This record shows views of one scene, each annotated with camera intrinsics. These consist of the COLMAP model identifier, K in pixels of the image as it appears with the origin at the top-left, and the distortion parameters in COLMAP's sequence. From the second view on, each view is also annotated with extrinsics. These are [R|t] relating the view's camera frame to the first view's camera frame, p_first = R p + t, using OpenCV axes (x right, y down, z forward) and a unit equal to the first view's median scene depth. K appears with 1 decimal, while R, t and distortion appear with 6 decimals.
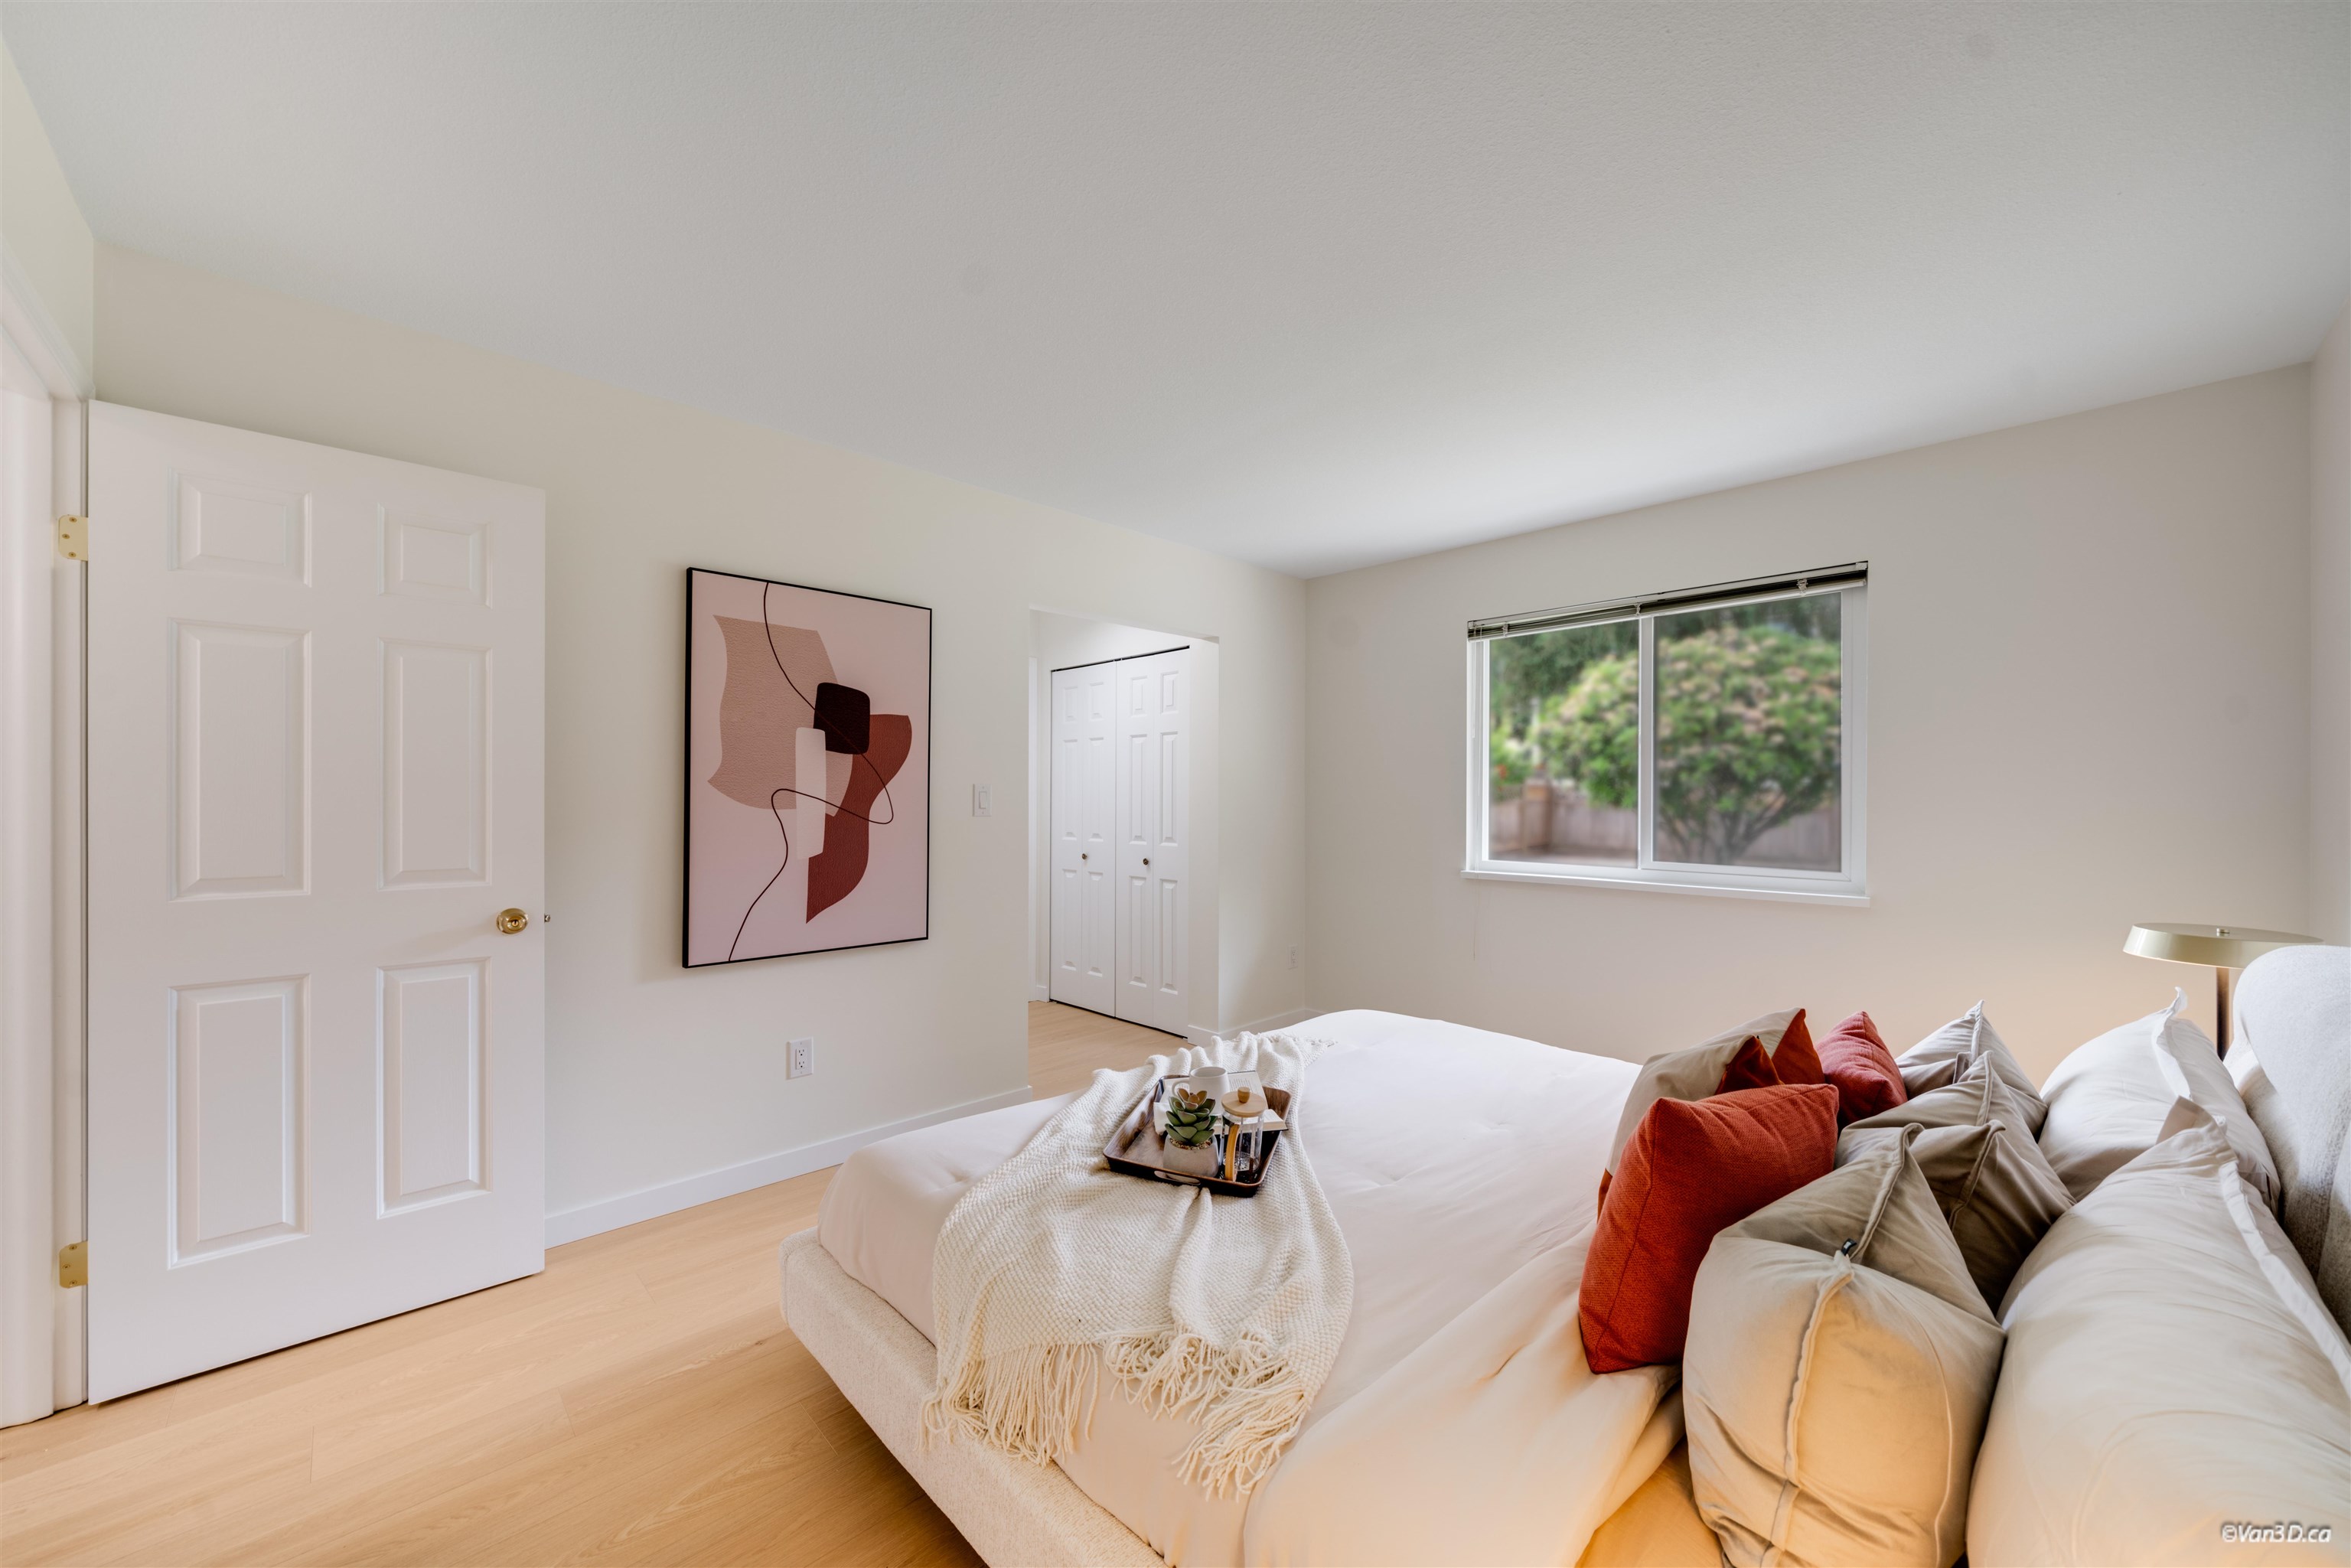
lens RADIAL K [[843.1, 0, 1169.0], [0, 843.1, 794.0], [0, 0, 1]] dist [-0.001590, -0.000095]
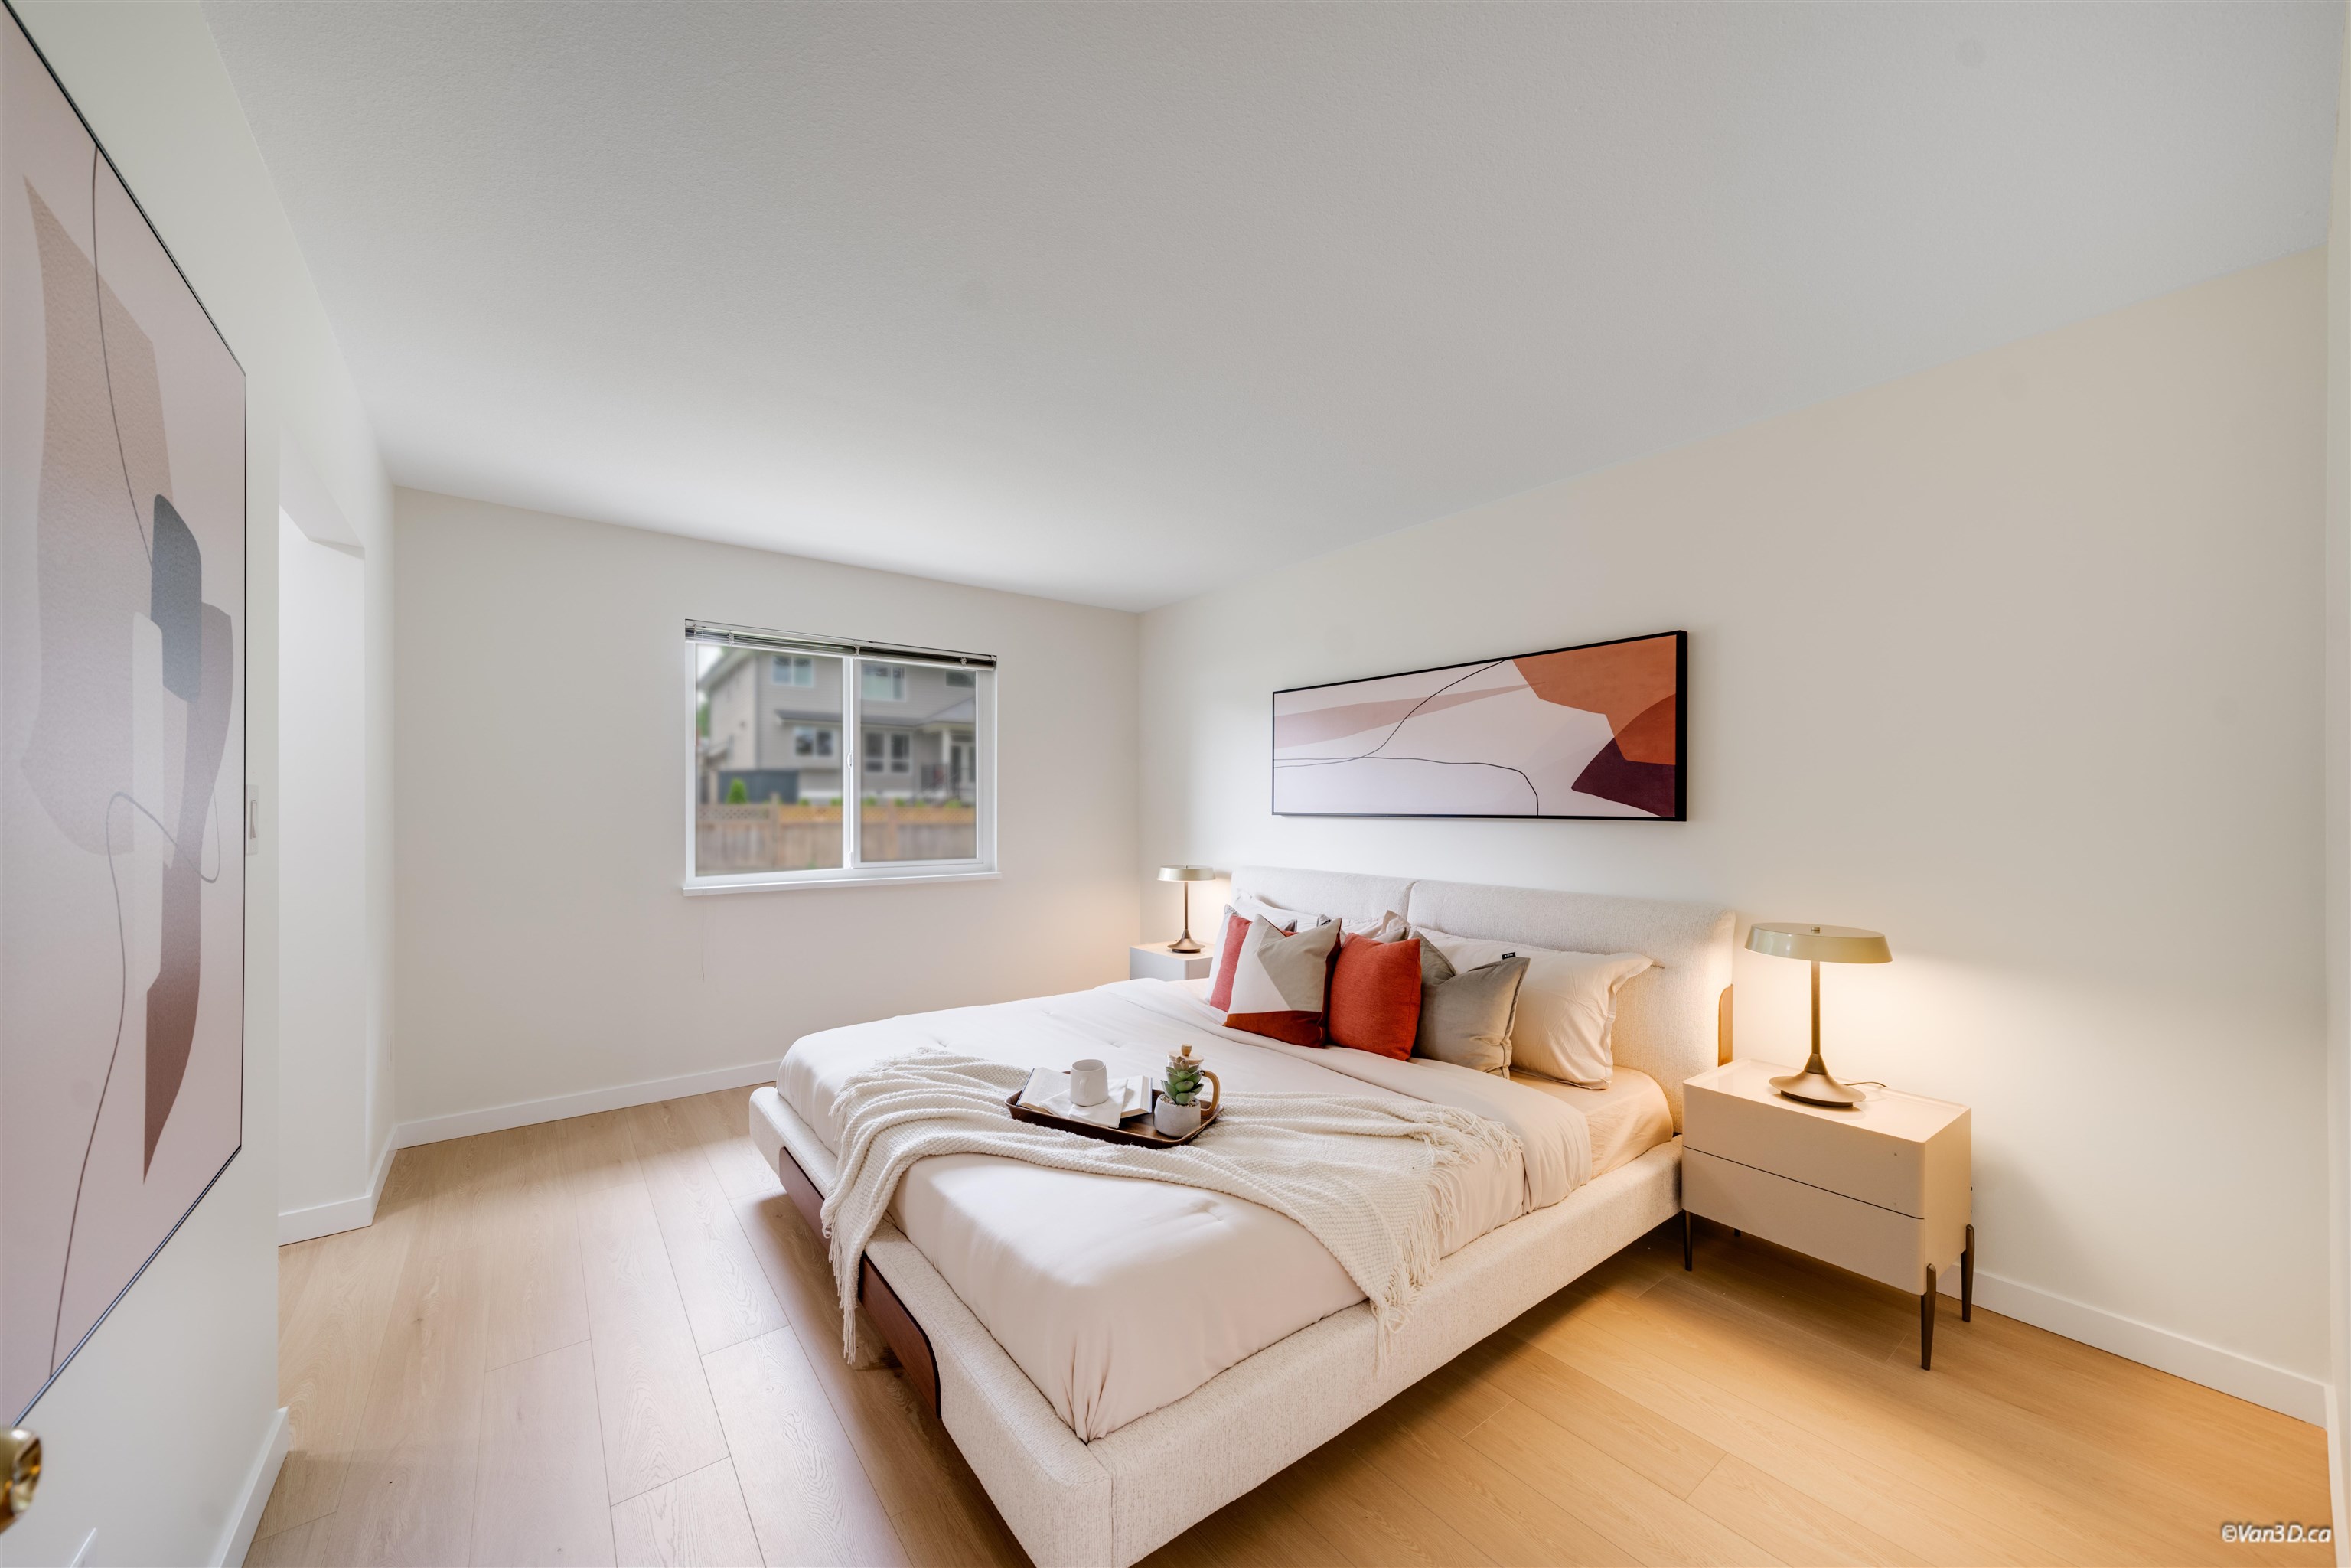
lens RADIAL K [[843.1, 0, 1169.6], [0, 843.1, 790.9], [0, 0, 1]] dist [-0.001590, -0.000095]
pose [[0.102207, 0.014394, 0.994659, -0.643473], [0.004548, 0.999878, -0.014937, -0.003649], [-0.994753, 0.006050, 0.102129, 0.500959]]
